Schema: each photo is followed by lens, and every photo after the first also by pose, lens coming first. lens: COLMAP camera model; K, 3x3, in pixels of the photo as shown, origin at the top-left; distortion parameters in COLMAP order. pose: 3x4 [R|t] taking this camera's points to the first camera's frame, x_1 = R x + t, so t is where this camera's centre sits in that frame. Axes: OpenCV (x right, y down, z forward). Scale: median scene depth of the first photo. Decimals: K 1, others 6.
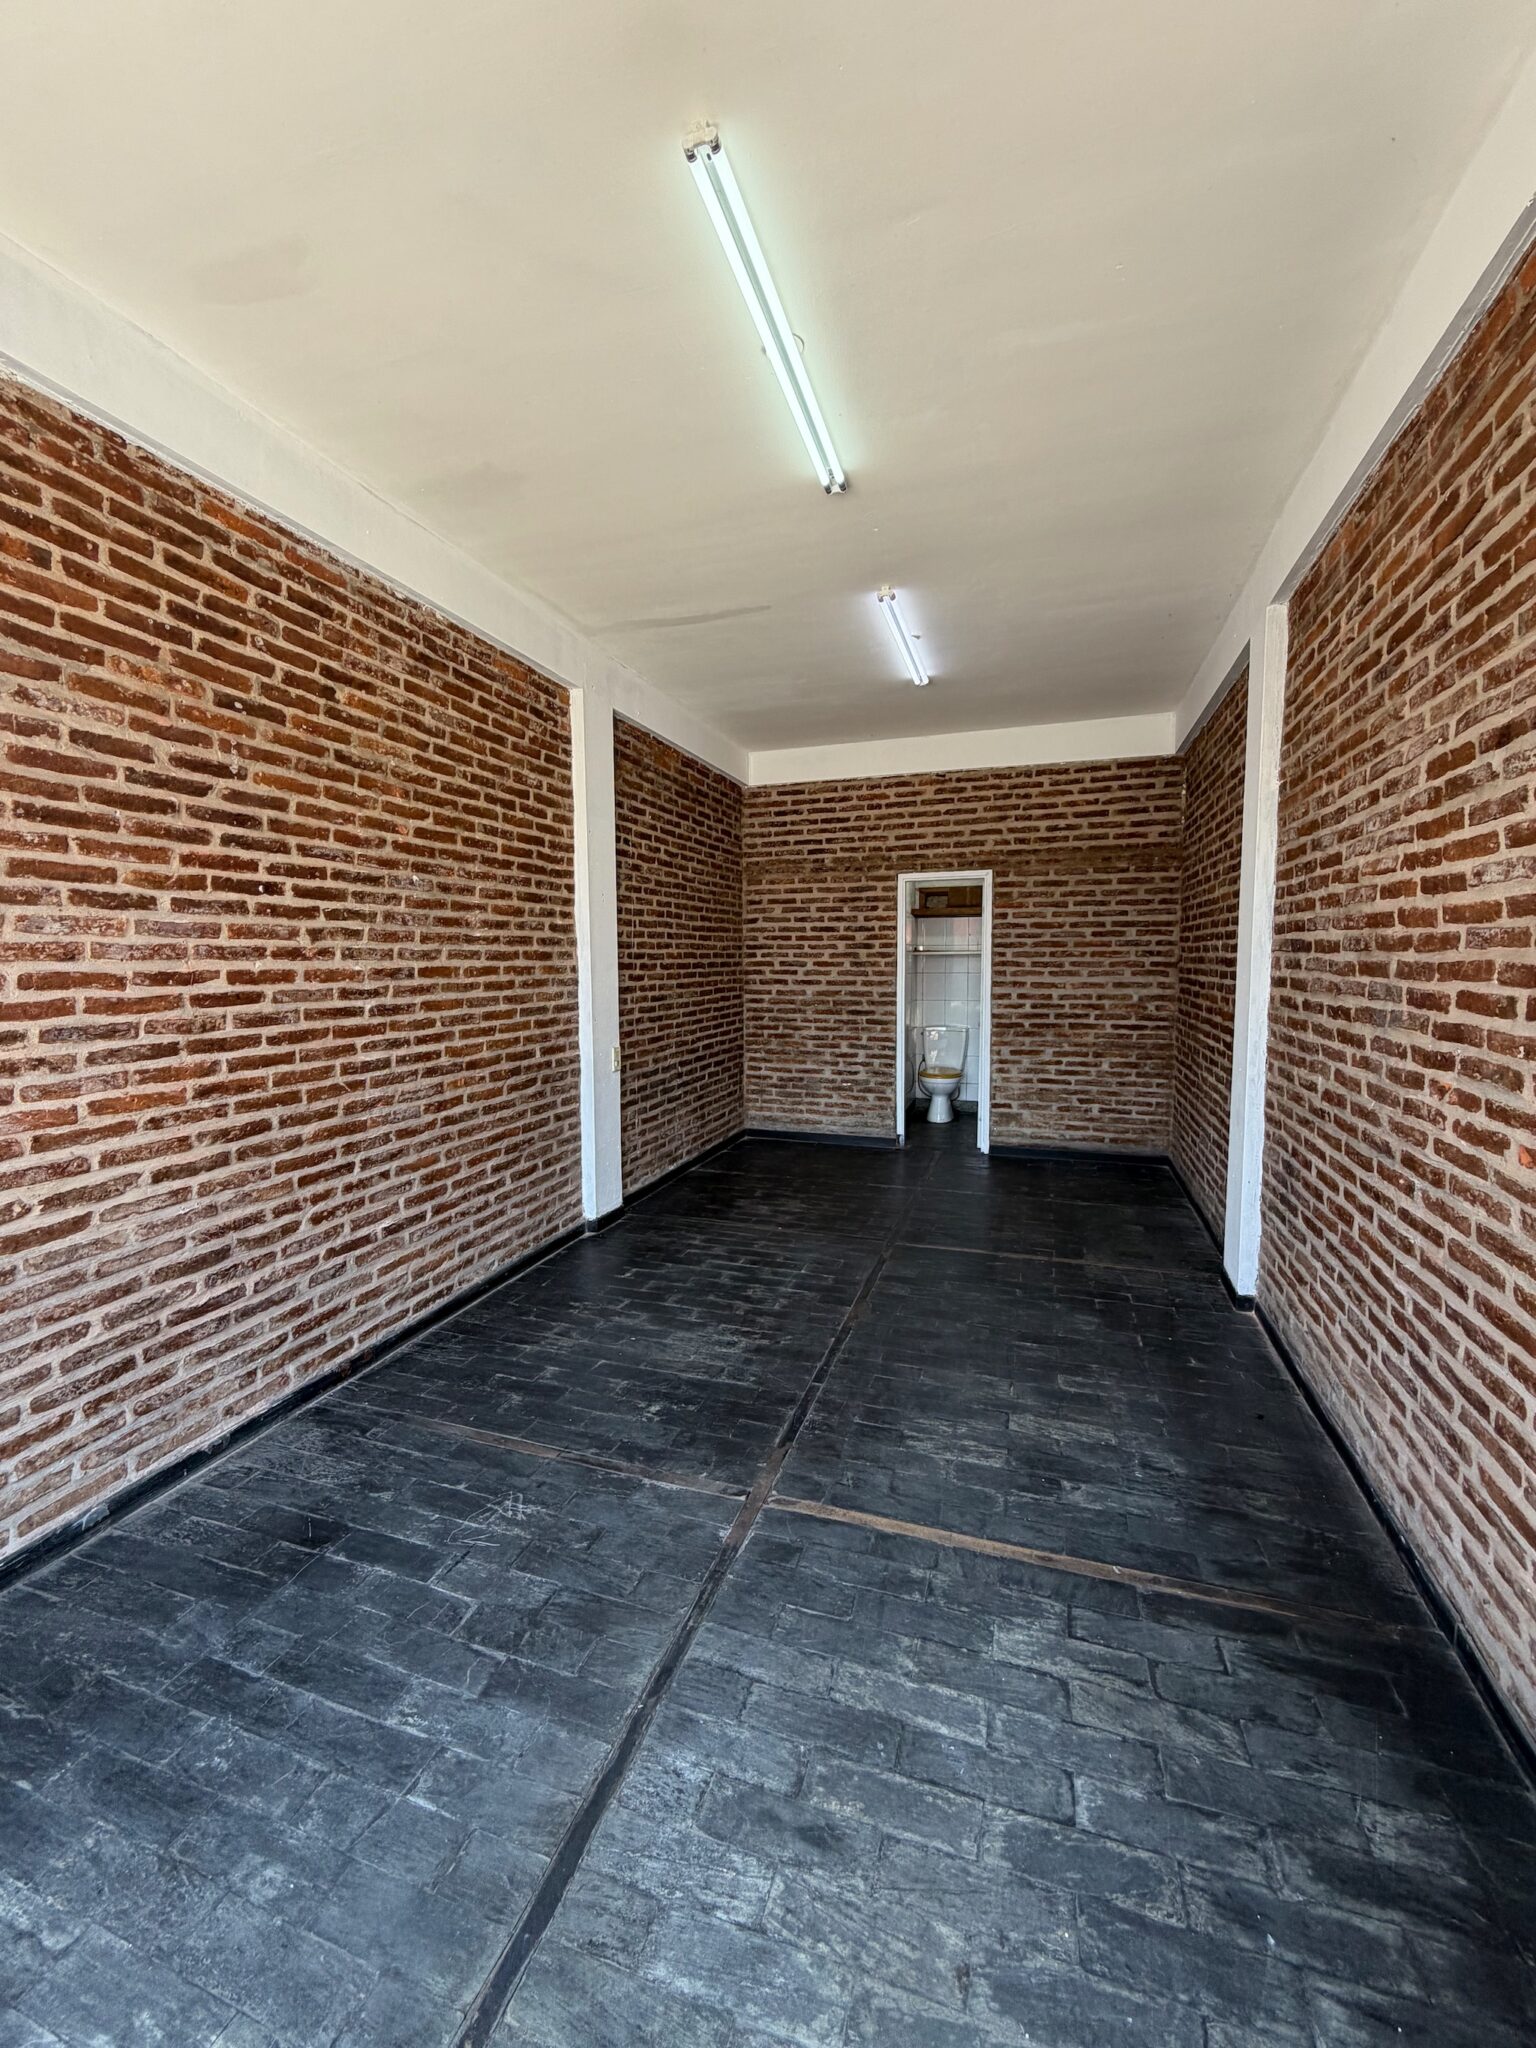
lens RADIAL K [[823.7, 0, 771.4], [0, 823.7, 1019.5], [0, 0, 1]] dist [0.000250, -0.000069]
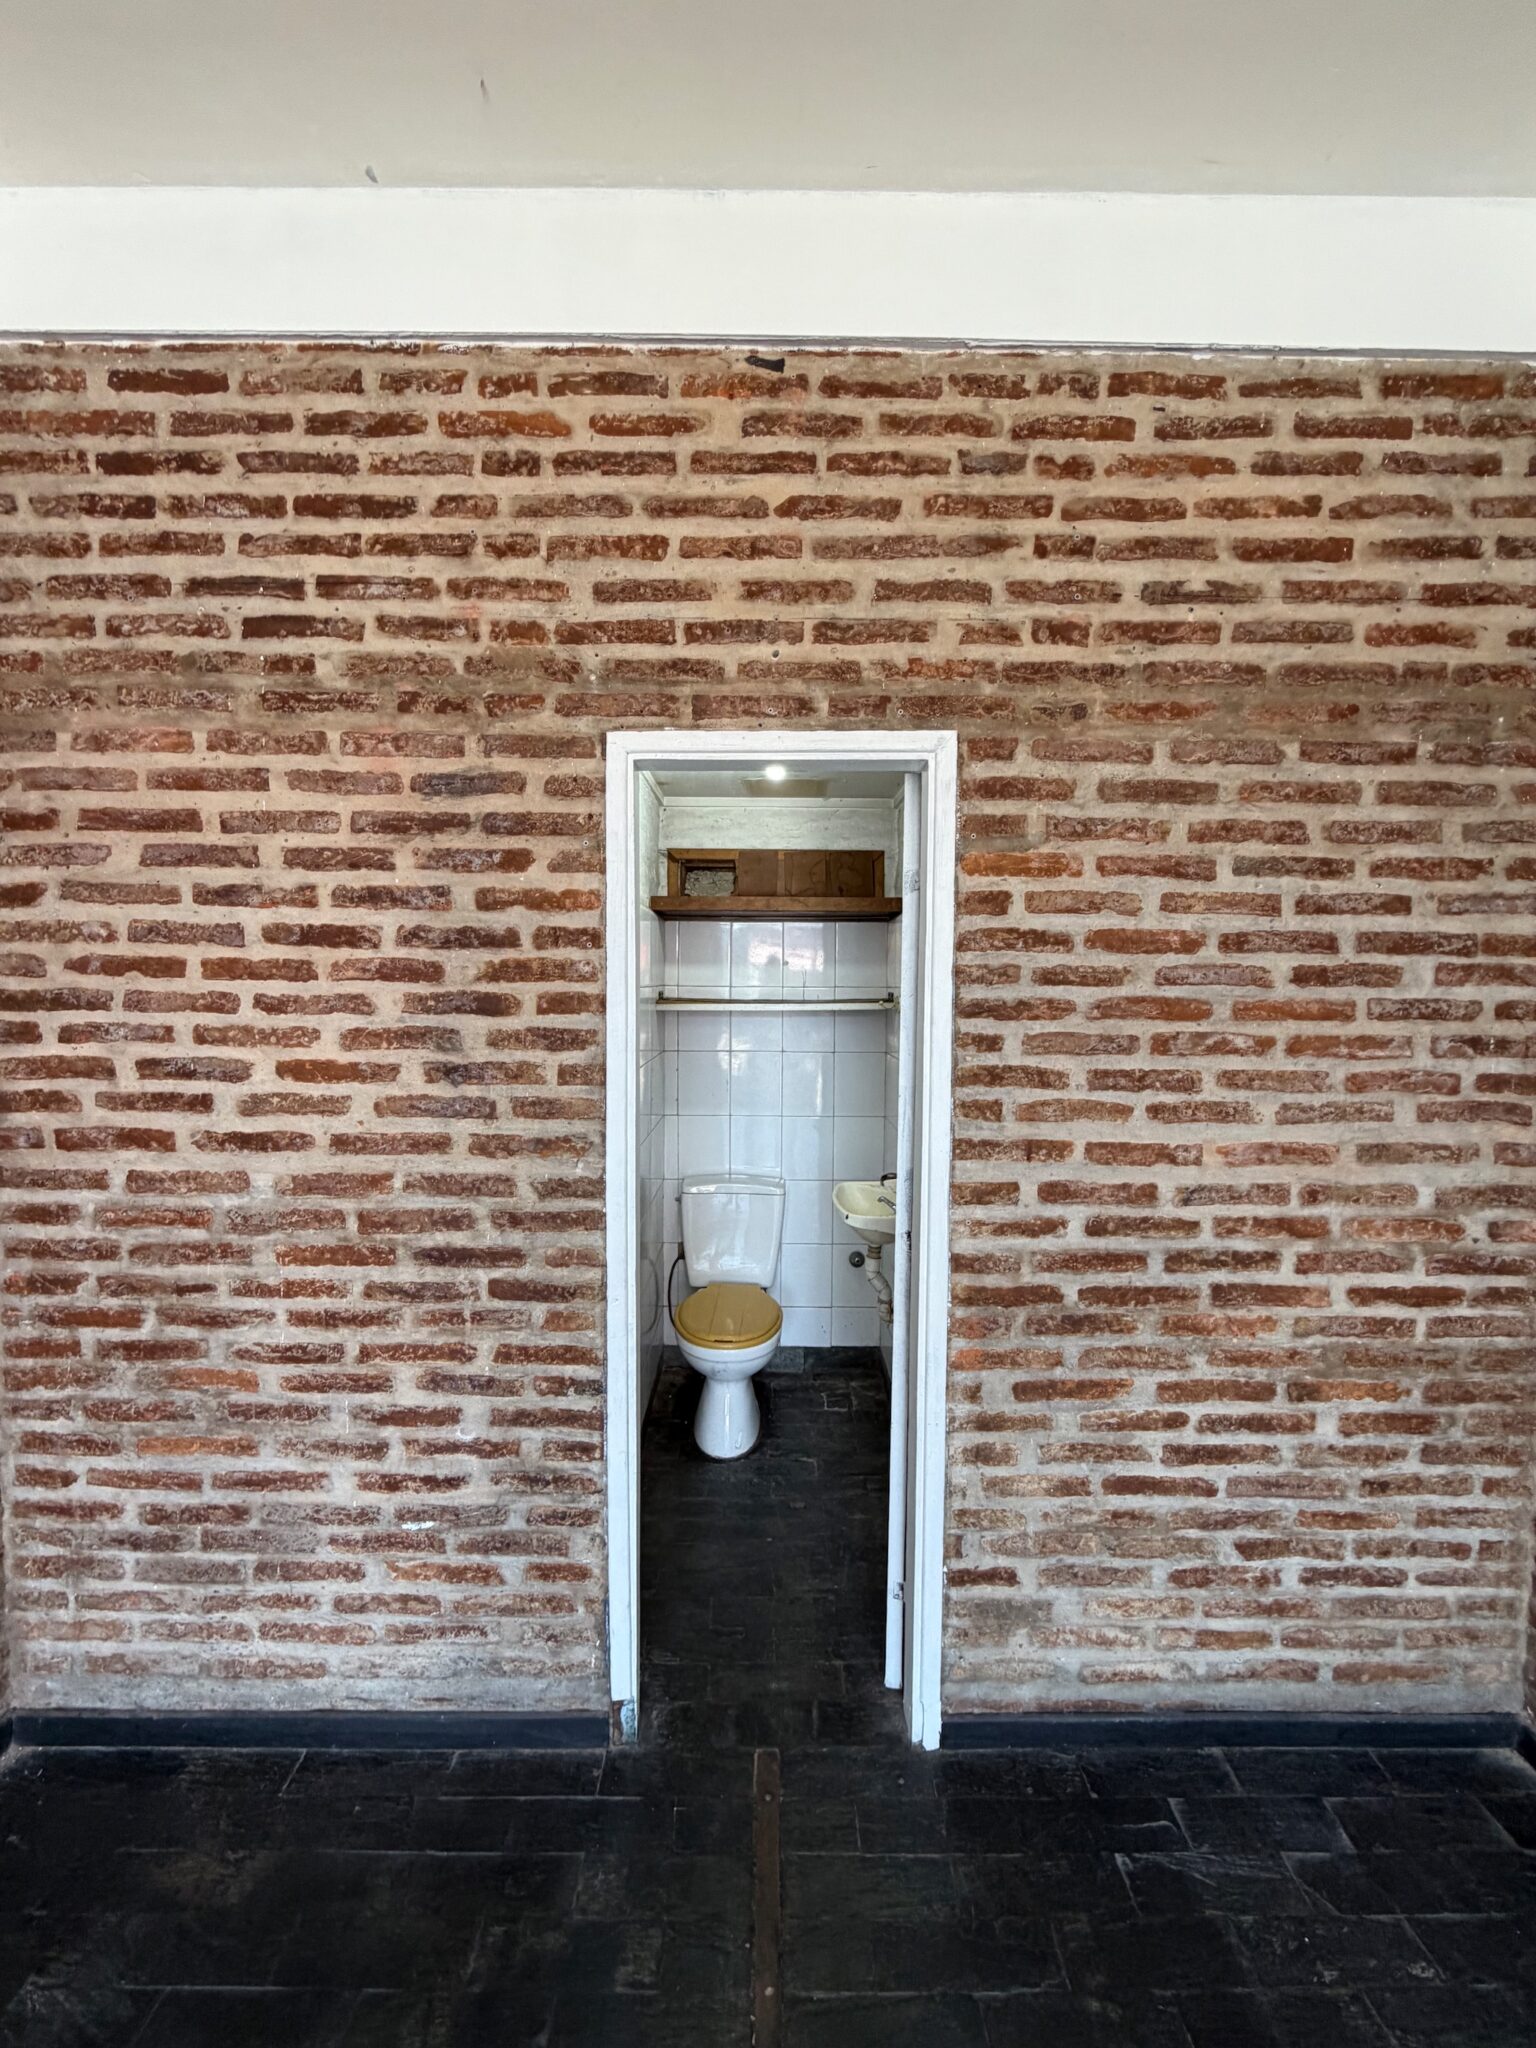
lens RADIAL K [[823.7, 0, 773.8], [0, 823.7, 1023.0], [0, 0, 1]] dist [0.000250, -0.000069]
pose [[0.948106, -0.005047, 0.317916, 0.122534], [0.011161, 0.999786, -0.017412, -0.080432], [-0.317760, 0.020056, 0.947959, 0.749549]]
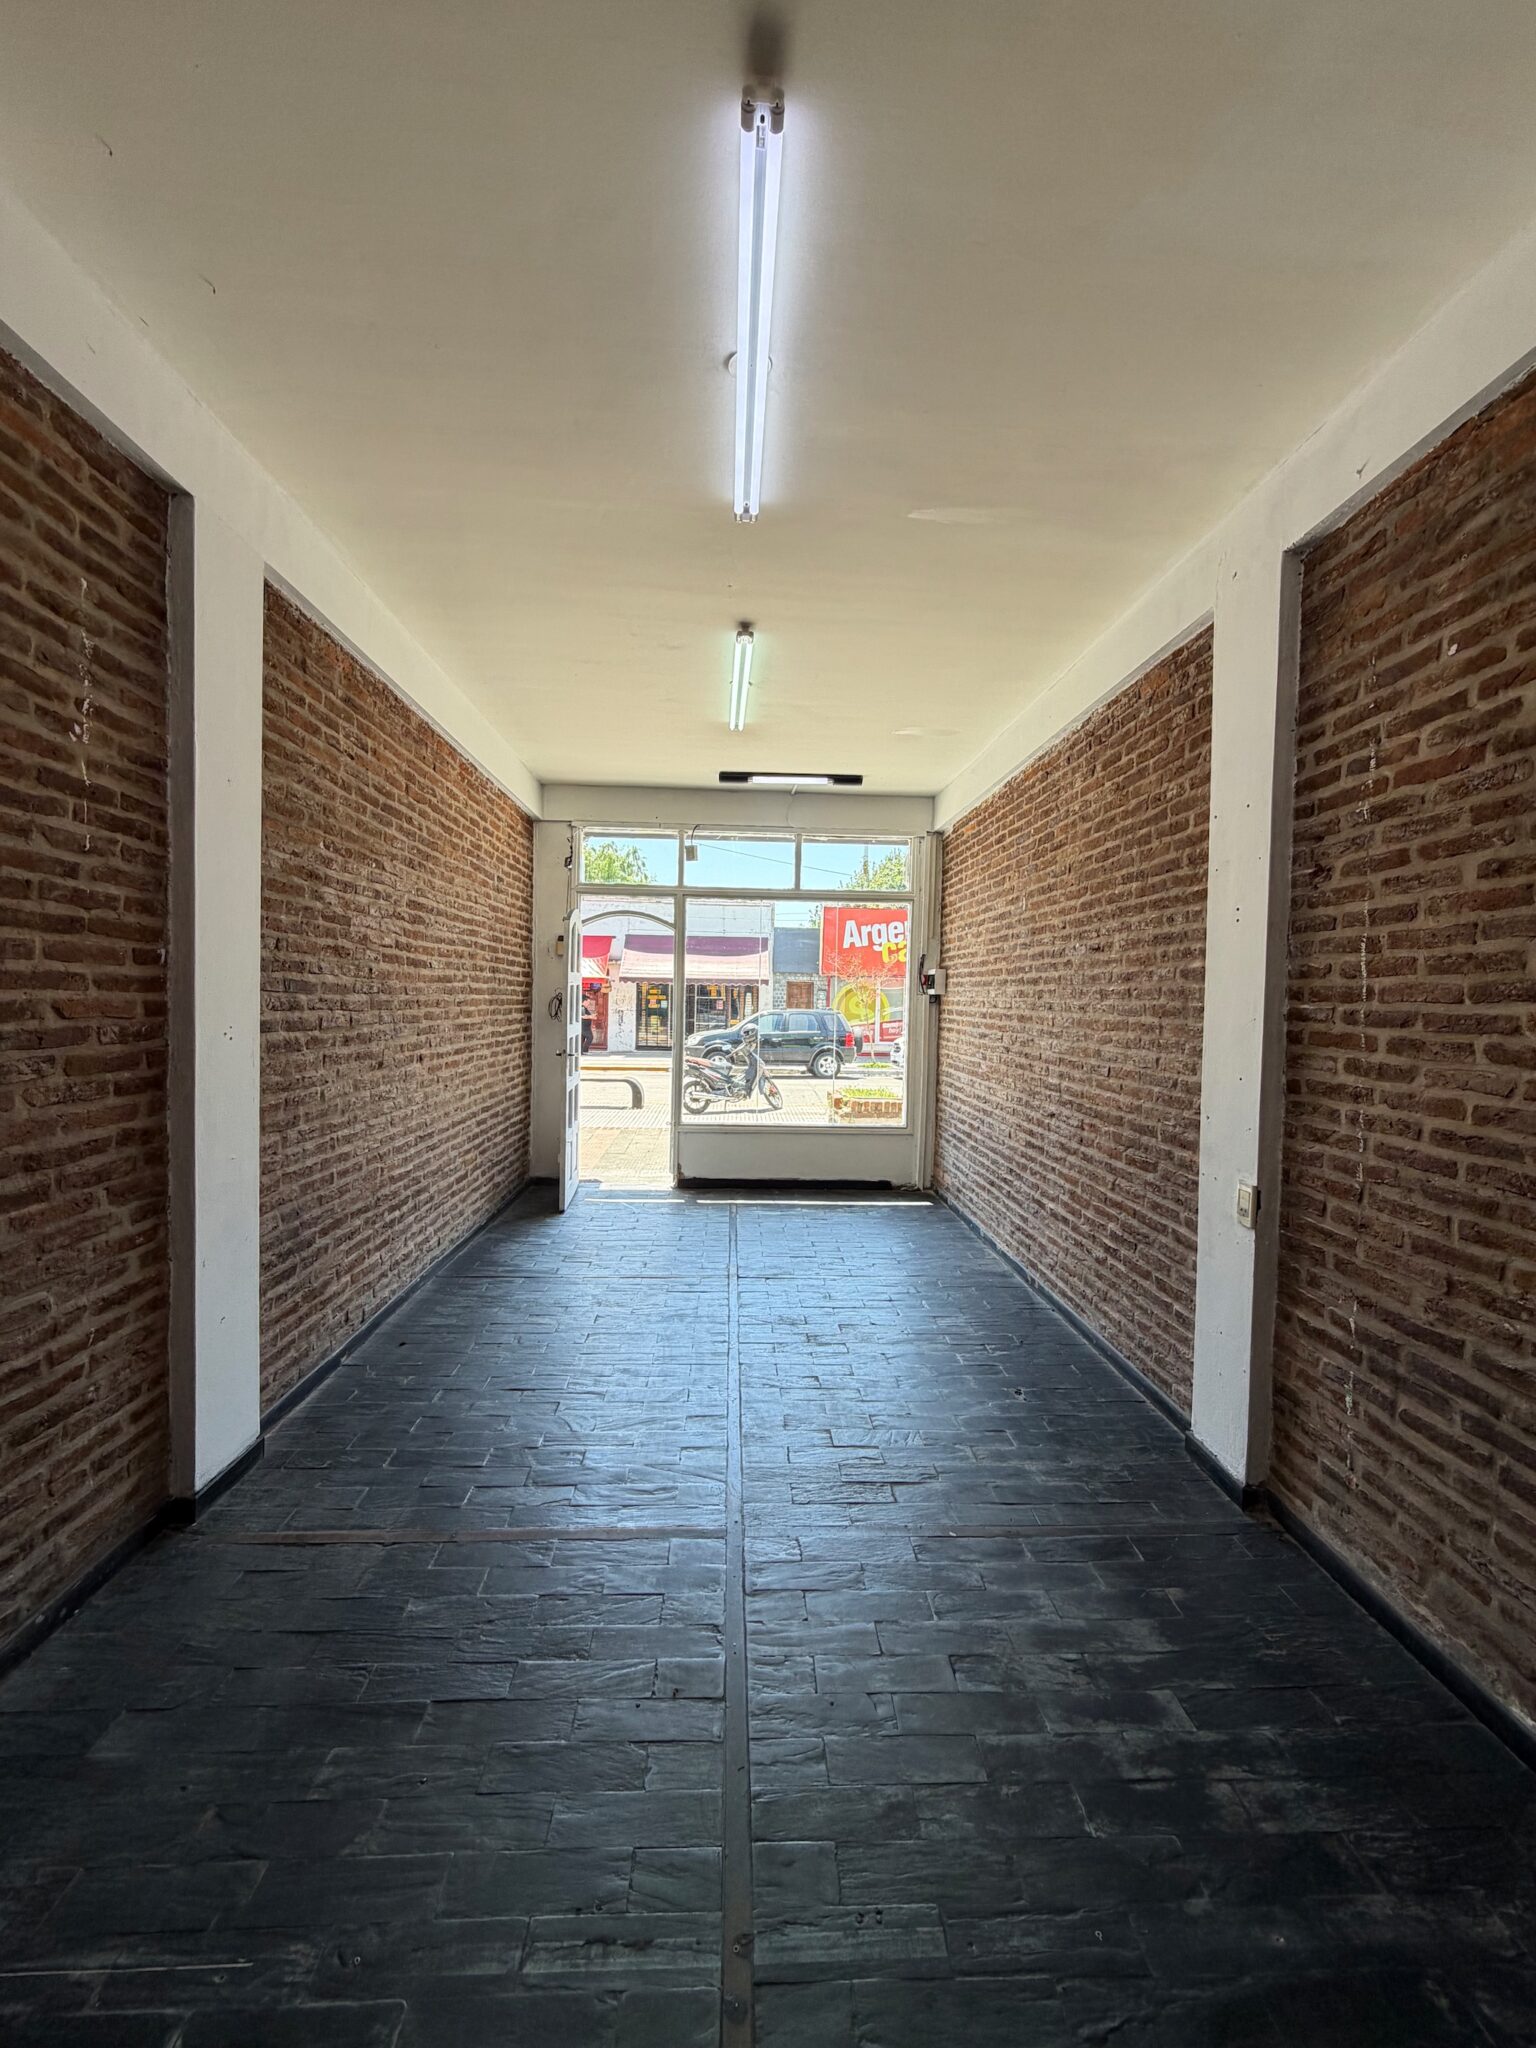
lens RADIAL K [[823.7, 0, 767.3], [0, 823.7, 1027.3], [0, 0, 1]] dist [0.000250, -0.000069]
pose [[-0.935278, -0.004010, -0.353891, 0.386534], [-0.044092, 0.993466, 0.105271, -0.144613], [0.351156, 0.114061, -0.929343, 1.788195]]
